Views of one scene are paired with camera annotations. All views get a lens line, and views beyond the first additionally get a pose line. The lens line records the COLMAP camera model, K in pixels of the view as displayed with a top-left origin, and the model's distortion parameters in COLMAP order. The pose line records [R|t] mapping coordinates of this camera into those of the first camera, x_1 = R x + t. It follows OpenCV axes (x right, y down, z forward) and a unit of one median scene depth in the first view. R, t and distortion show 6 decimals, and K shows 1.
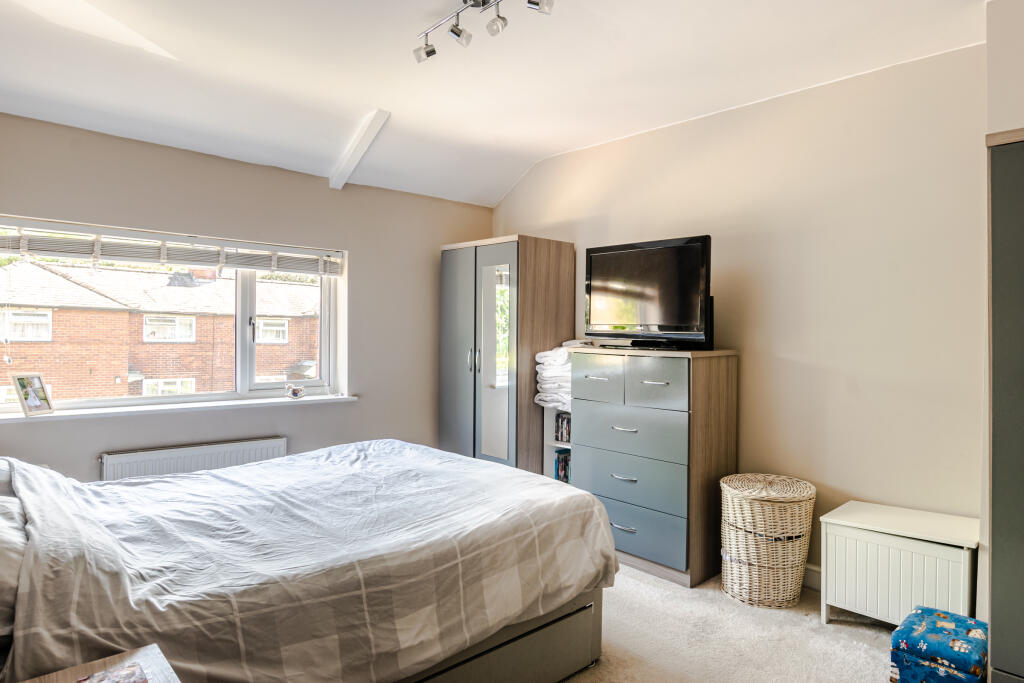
lens RADIAL K [[612.3, 0, 515.1], [0, 612.3, 336.2], [0, 0, 1]] dist [-0.009720, -0.002950]
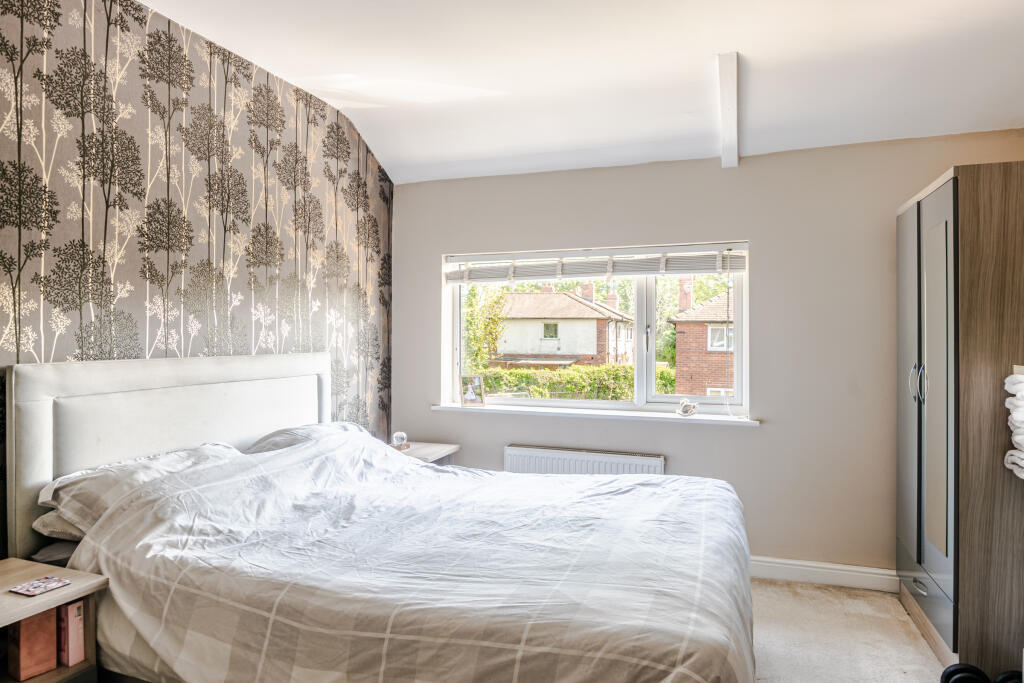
lens RADIAL K [[612.3, 0, 513.1], [0, 612.3, 337.0], [0, 0, 1]] dist [-0.009720, -0.002950]
pose [[0.464744, -0.014403, -0.885328, 0.580696], [-0.001566, 0.999853, -0.017088, 0.006983], [0.885444, 0.009328, 0.464653, 0.690635]]
